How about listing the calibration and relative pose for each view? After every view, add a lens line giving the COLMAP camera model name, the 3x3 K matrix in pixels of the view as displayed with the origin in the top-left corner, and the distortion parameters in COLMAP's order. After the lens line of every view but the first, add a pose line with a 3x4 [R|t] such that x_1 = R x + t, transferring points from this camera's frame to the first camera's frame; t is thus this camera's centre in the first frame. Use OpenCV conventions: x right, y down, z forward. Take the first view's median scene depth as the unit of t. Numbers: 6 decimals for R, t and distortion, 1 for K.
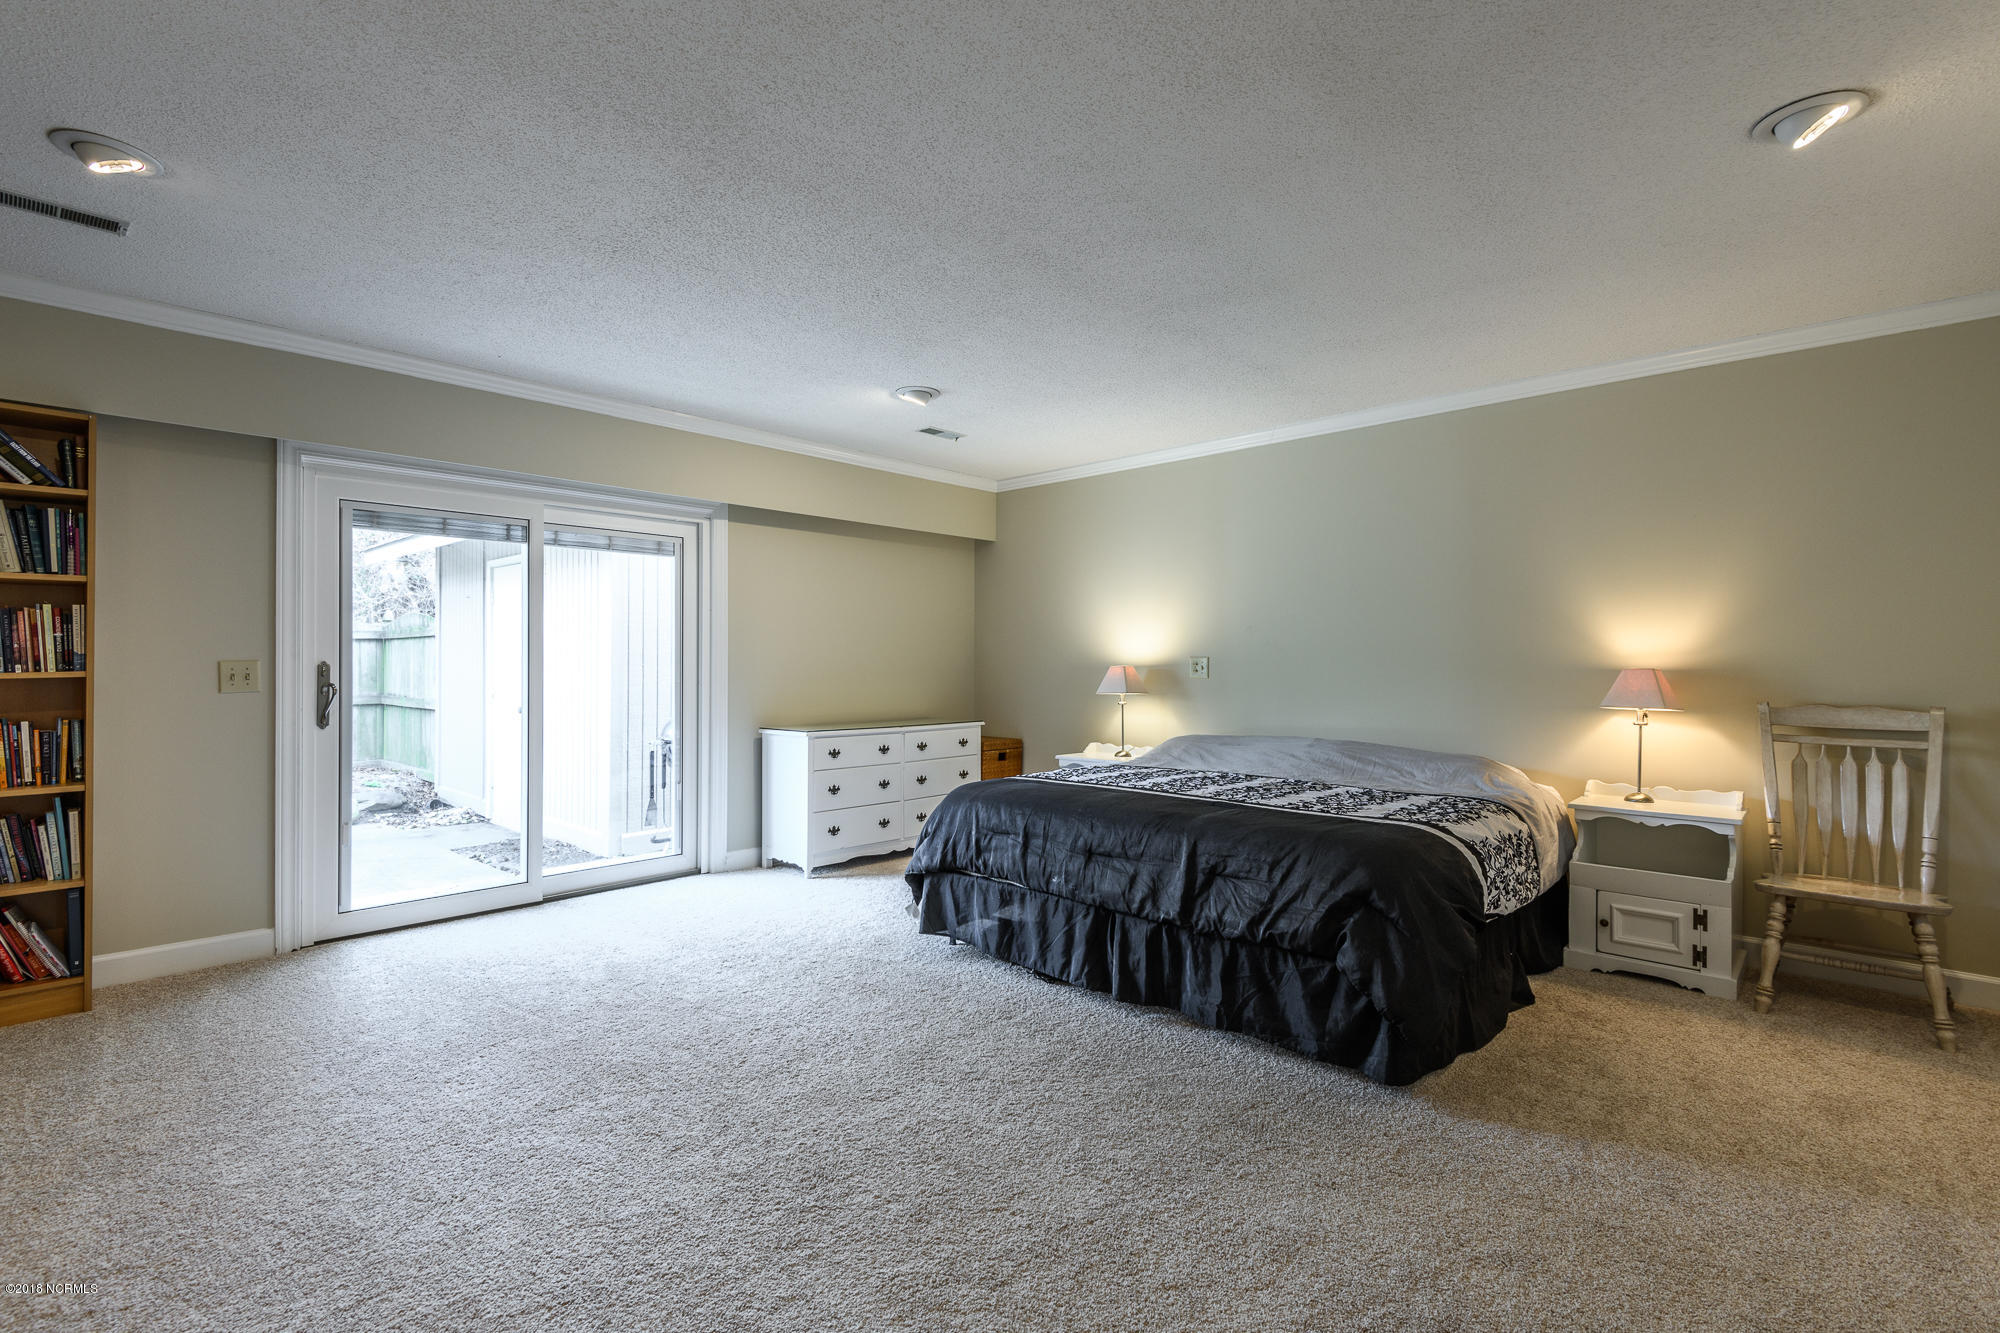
lens RADIAL K [[927.4, 0, 998.7], [0, 927.4, 660.7], [0, 0, 1]] dist [0.031689, -0.013672]
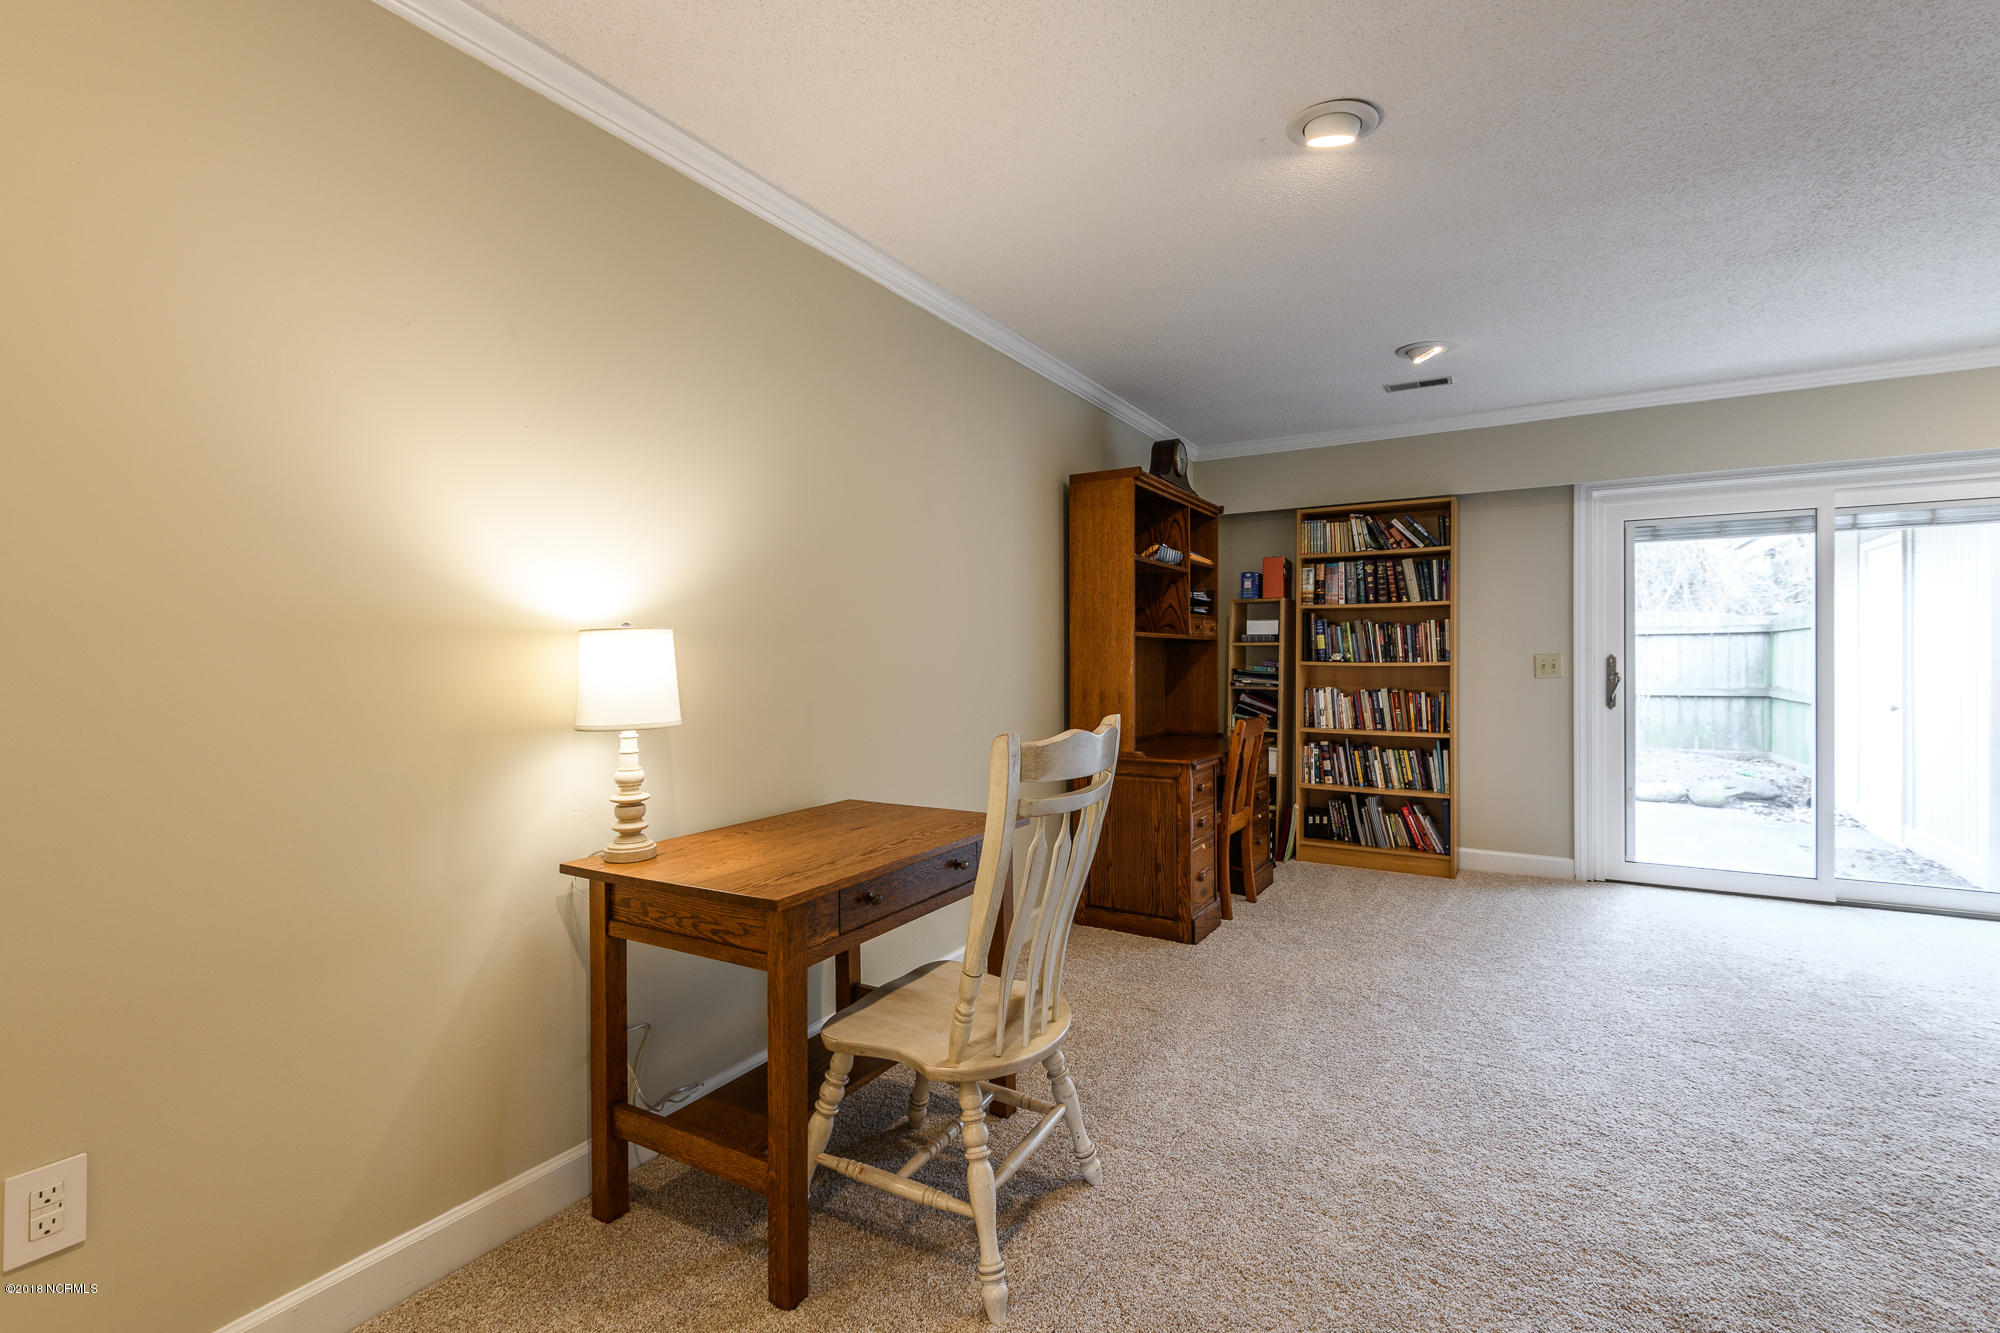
lens RADIAL K [[909.5, 0, 1003.6], [0, 909.5, 658.4], [0, 0, 1]] dist [0.017609, -0.000685]
pose [[0.227329, -0.001544, -0.973817, 0.333889], [0.005556, 0.999985, -0.000289, 0.002107], [0.973802, -0.005345, 0.227334, -0.064874]]
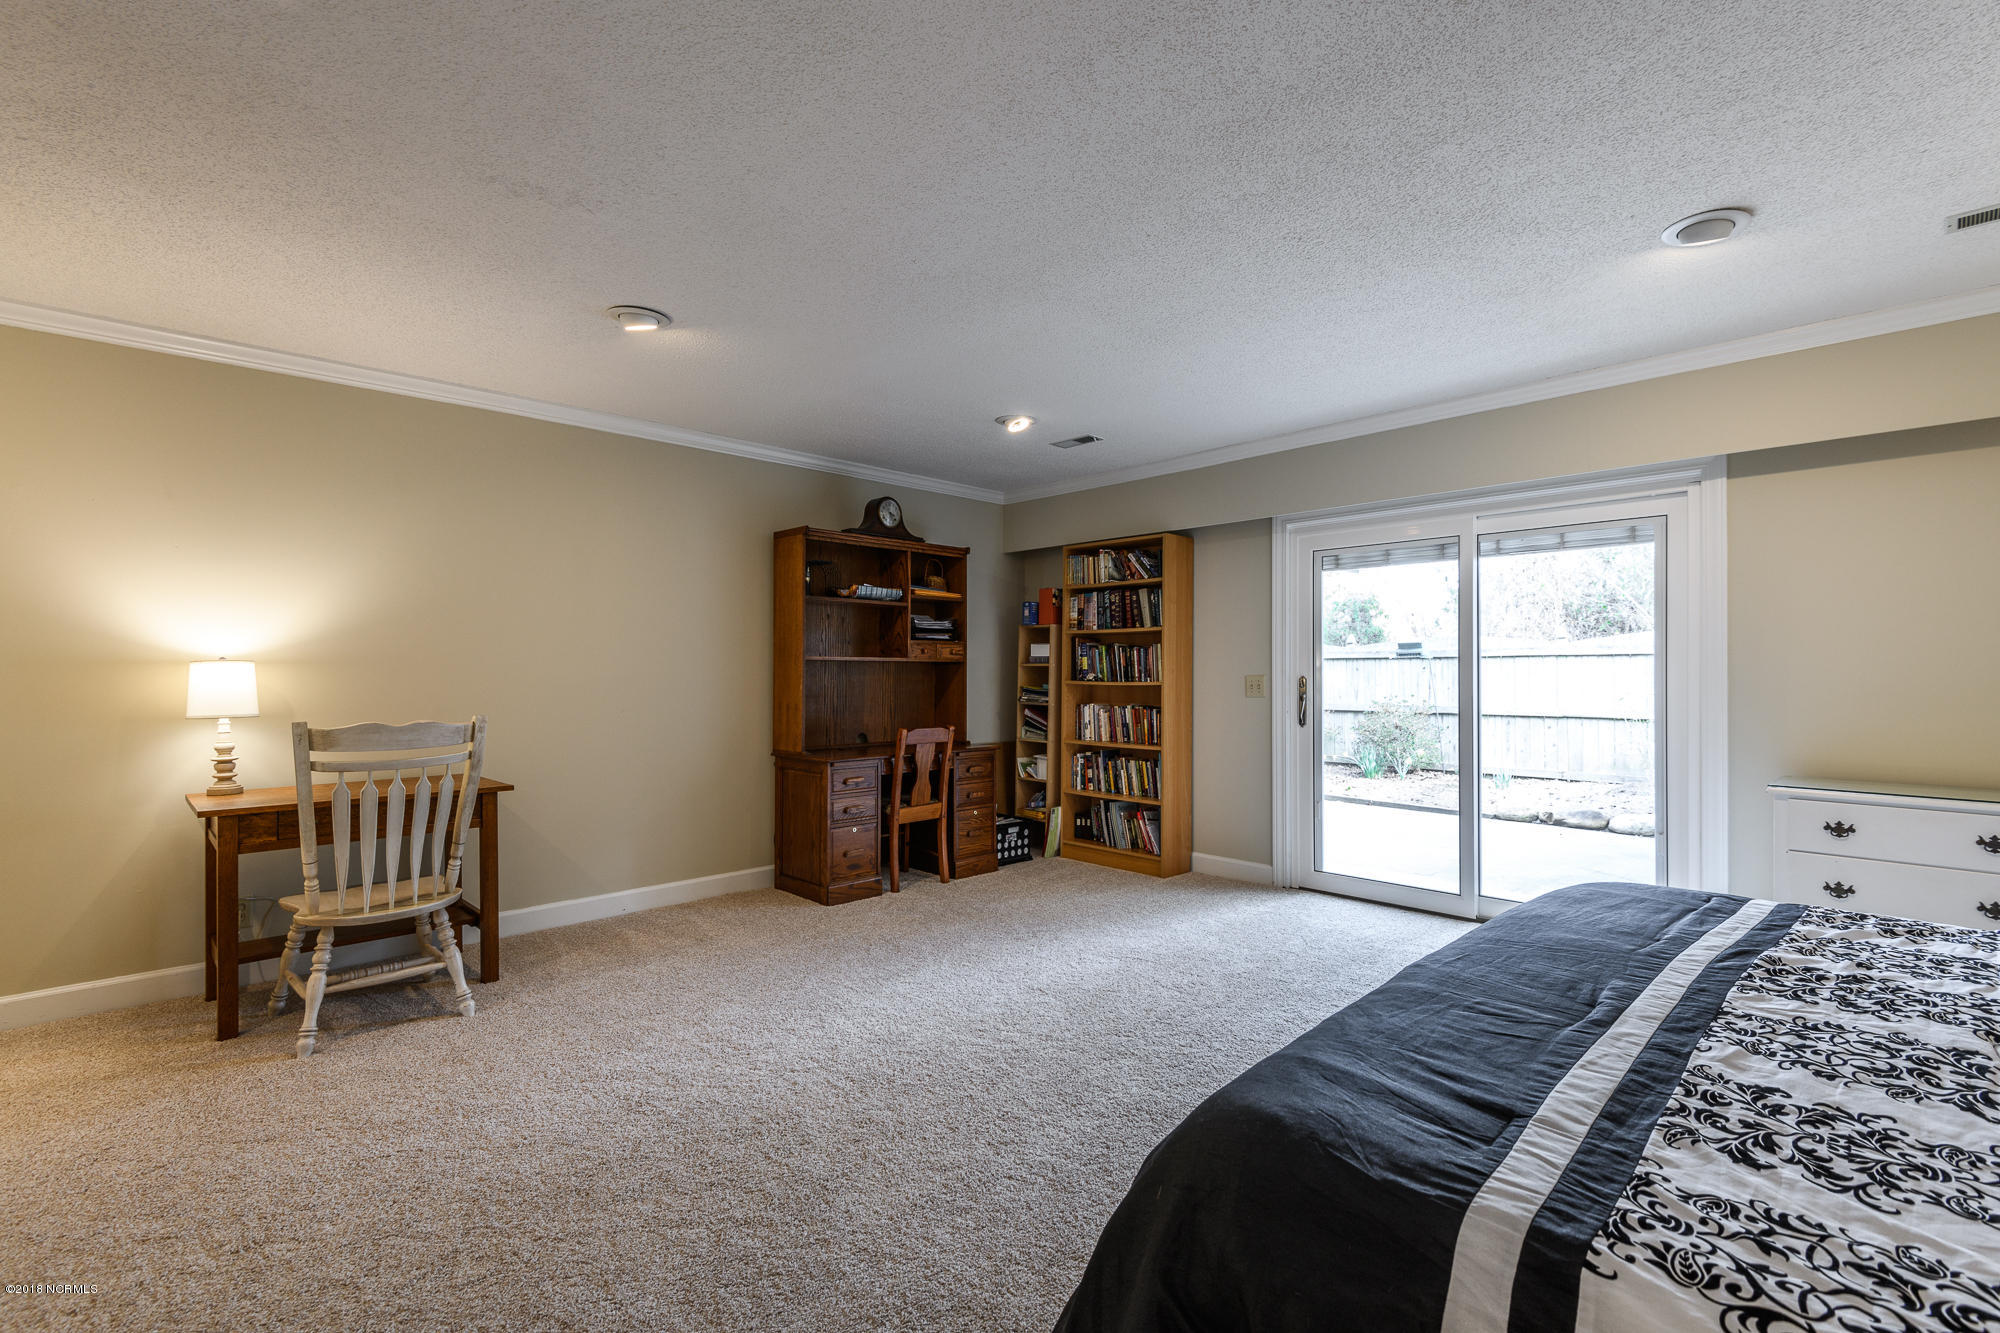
lens RADIAL K [[909.5, 0, 1003.6], [0, 909.5, 658.4], [0, 0, 1]] dist [0.017609, -0.000685]
pose [[-0.045458, -0.019108, -0.998783, 0.705725], [0.001247, 0.999815, -0.019185, 0.000425], [0.998965, -0.002118, -0.045426, 0.775076]]
